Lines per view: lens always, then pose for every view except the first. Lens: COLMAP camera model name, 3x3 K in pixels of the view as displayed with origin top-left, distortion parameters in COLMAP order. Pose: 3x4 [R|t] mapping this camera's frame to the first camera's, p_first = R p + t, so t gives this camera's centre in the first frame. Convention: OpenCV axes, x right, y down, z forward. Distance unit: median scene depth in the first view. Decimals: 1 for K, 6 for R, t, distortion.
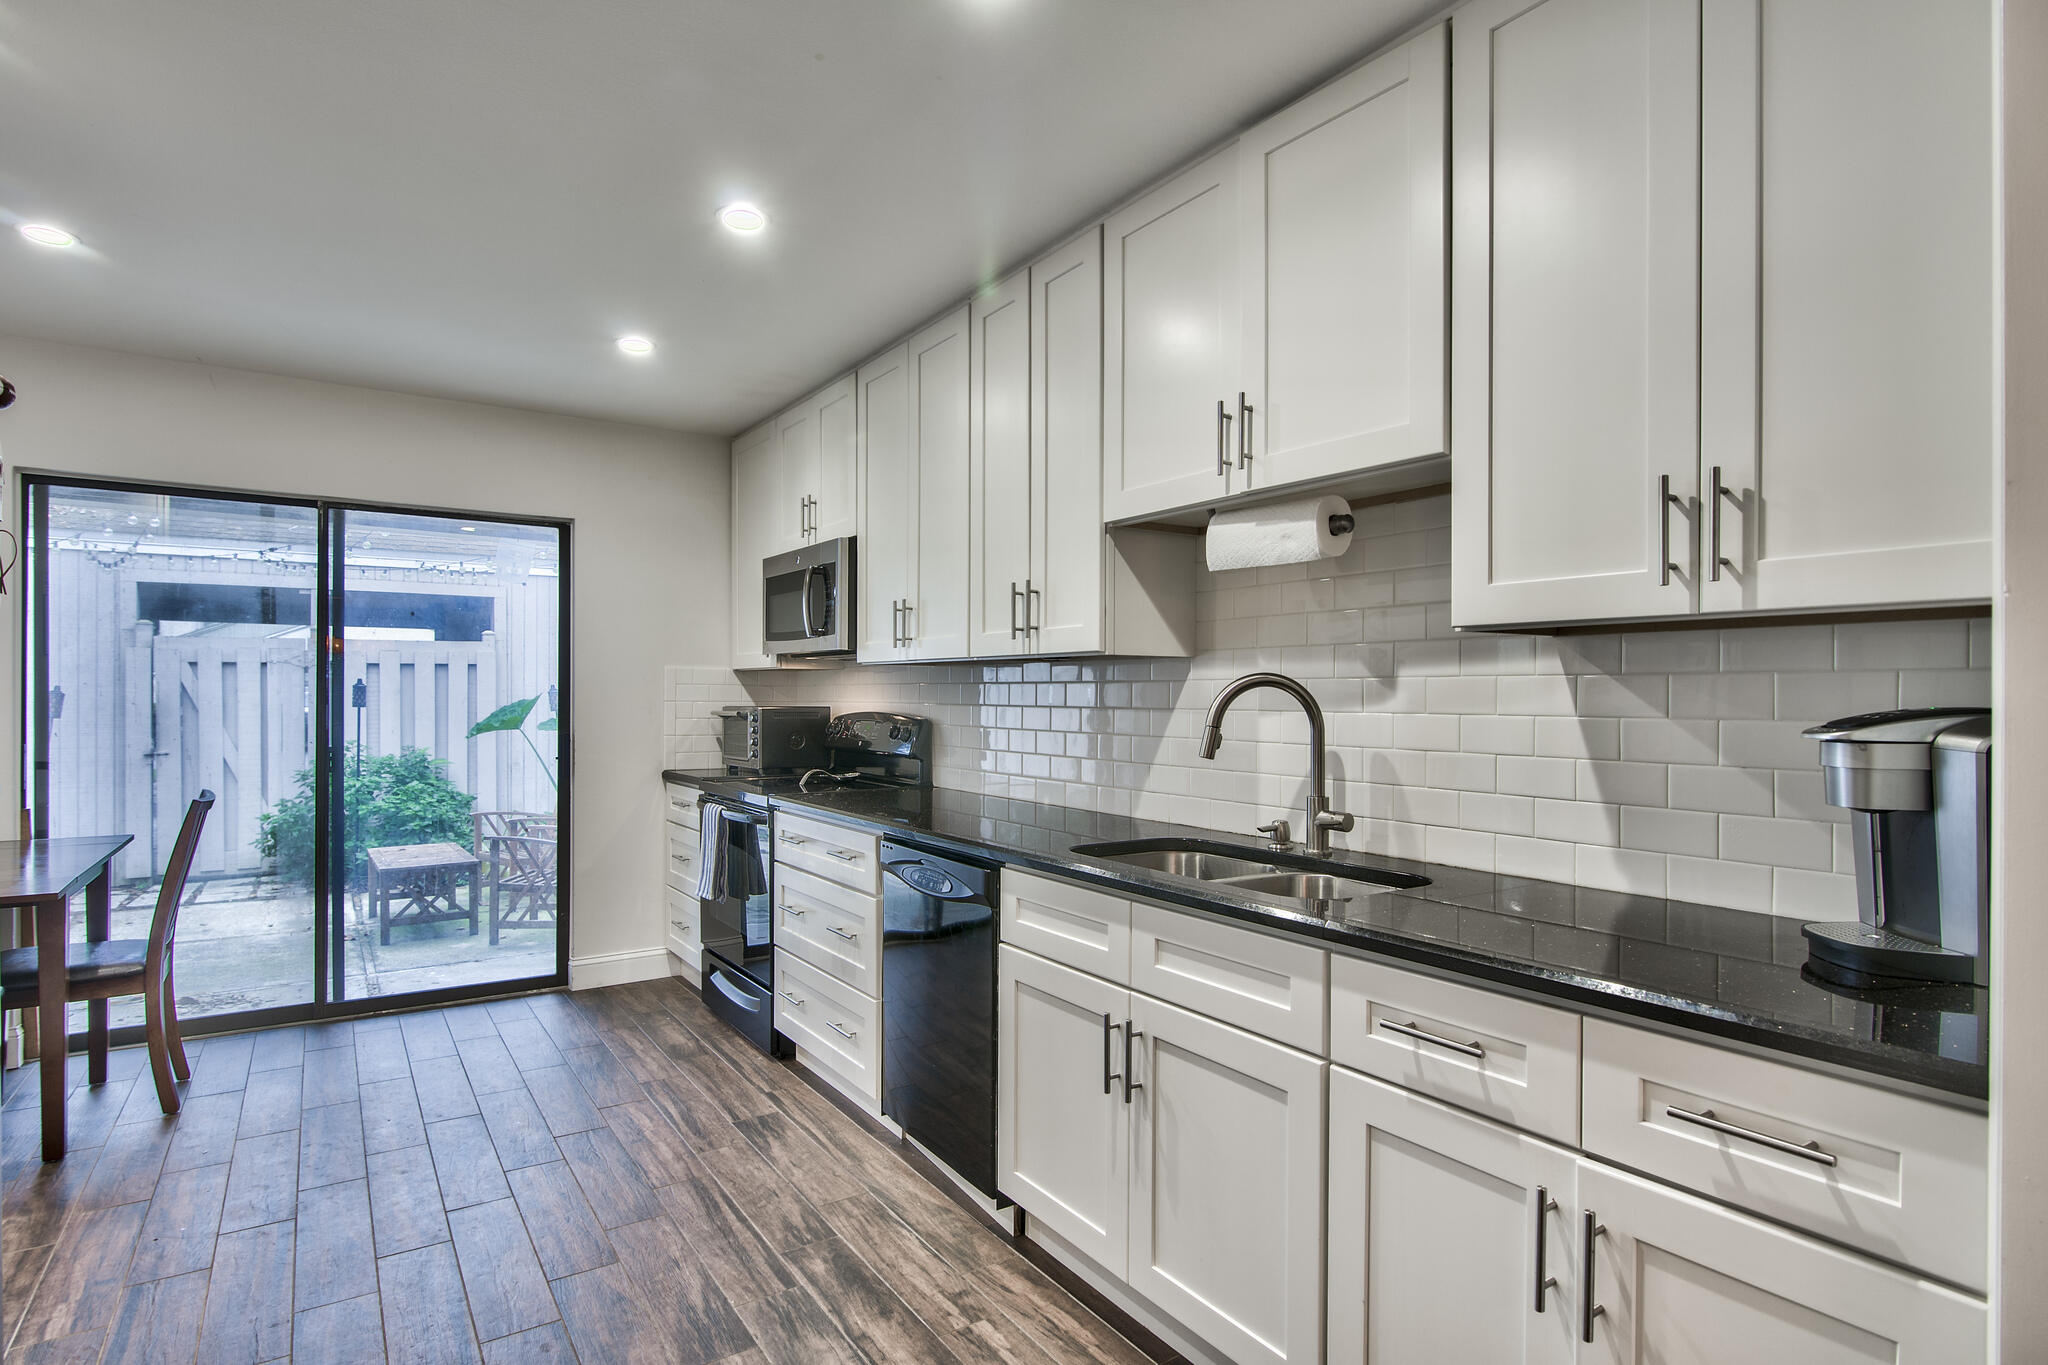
lens RADIAL K [[1034.4, 0, 1023.8], [0, 1034.4, 692.6], [0, 0, 1]] dist [-0.002174, -0.001571]
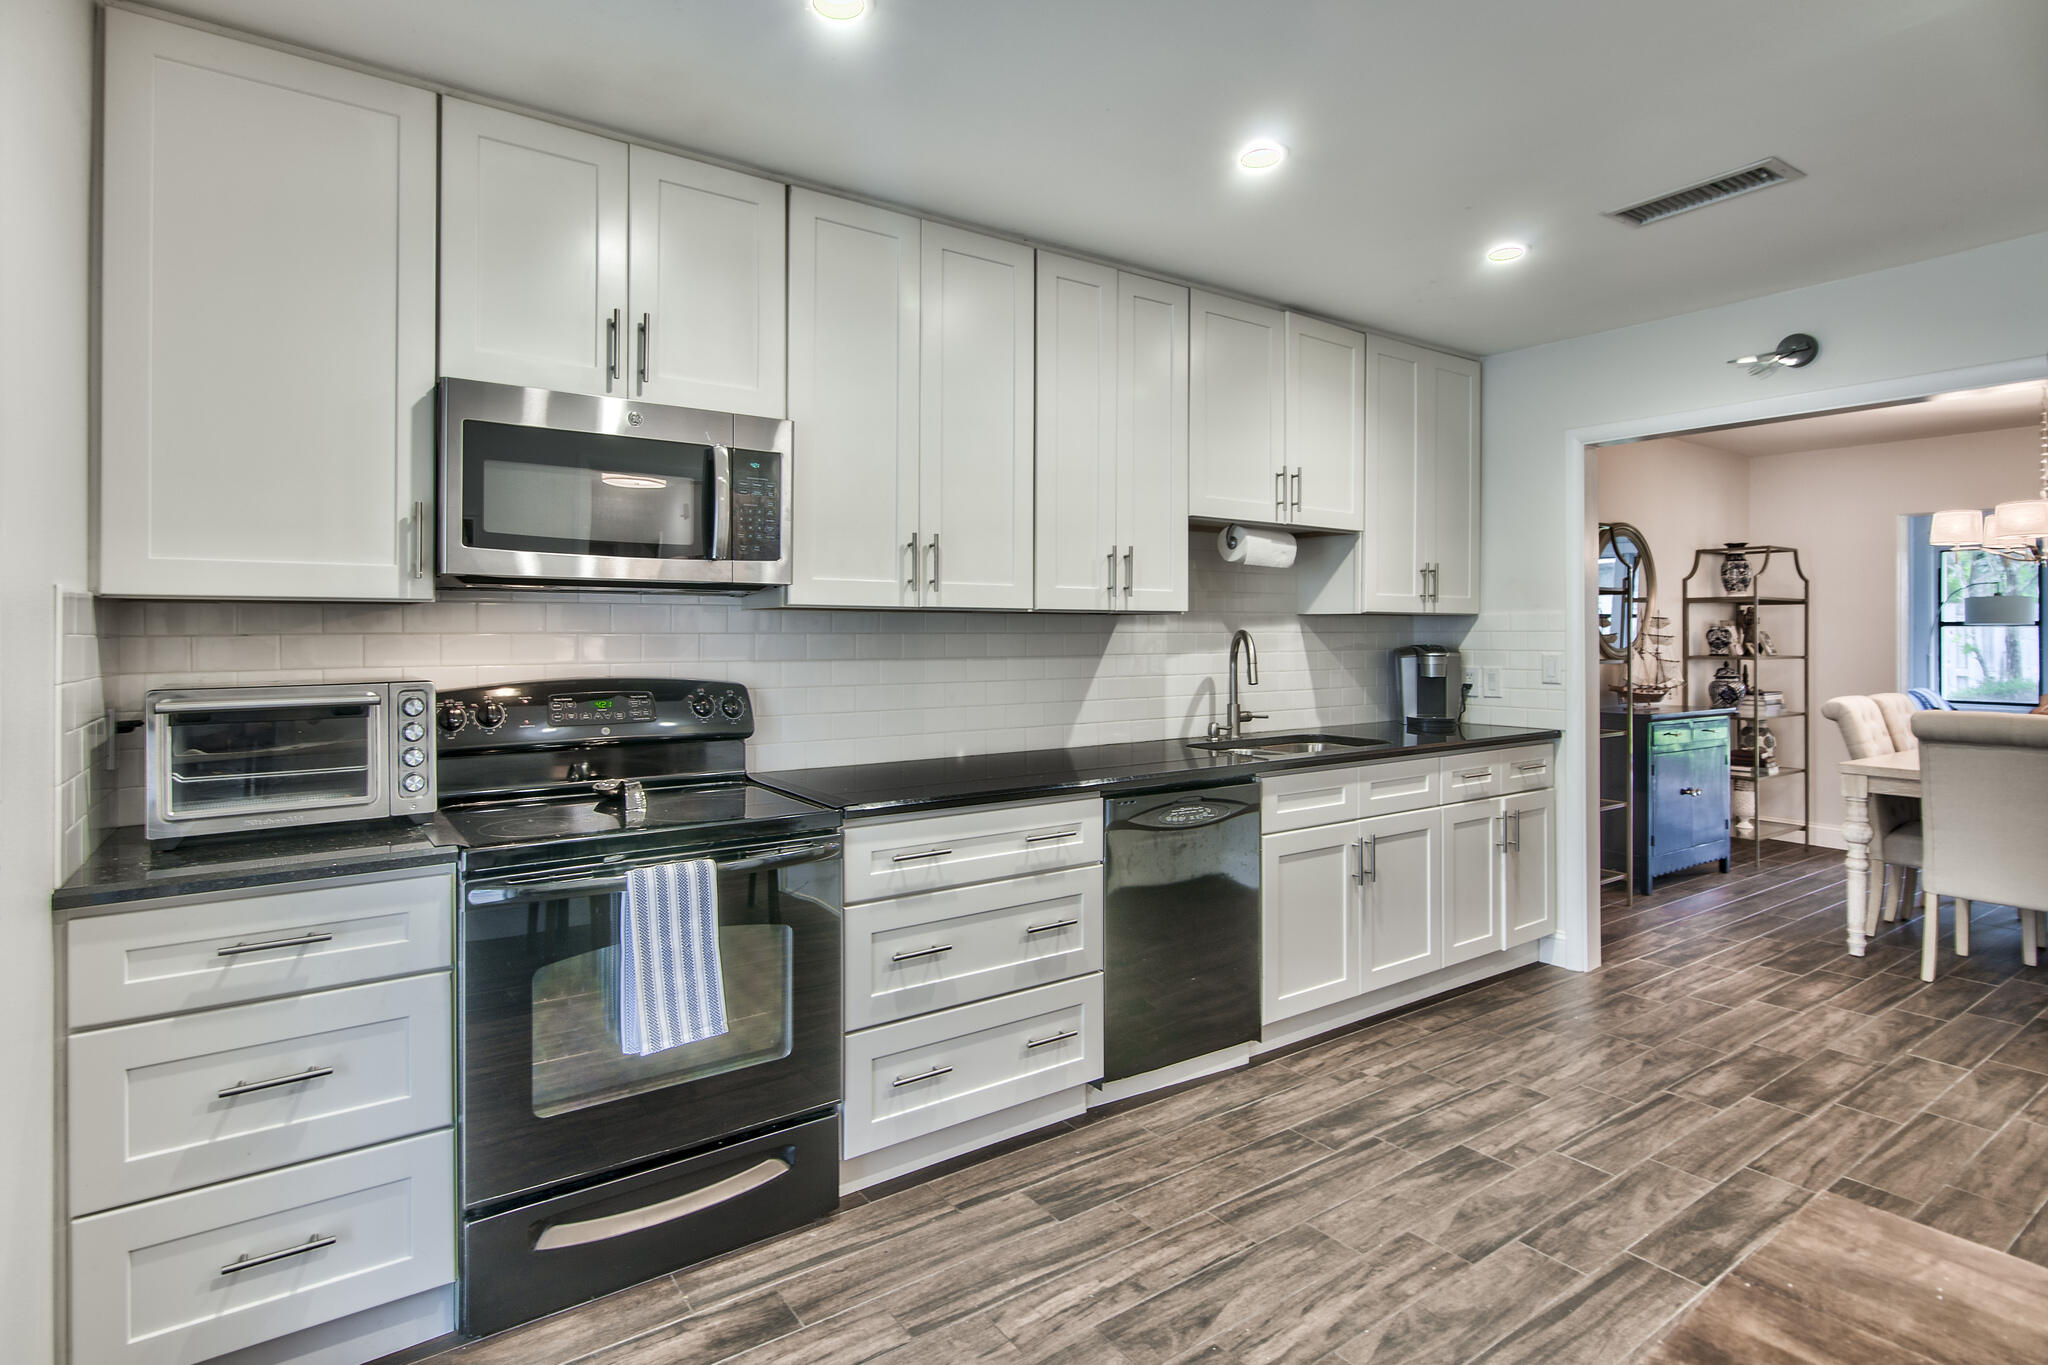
lens RADIAL K [[1034.4, 0, 946.6], [0, 1034.4, 633.8], [0, 0, 1]] dist [-0.002174, -0.001571]
pose [[0.014207, -0.002805, 0.999895, -1.371002], [0.000851, 0.999996, 0.002793, -0.017400], [-0.999899, 0.000811, 0.014209, 1.421187]]
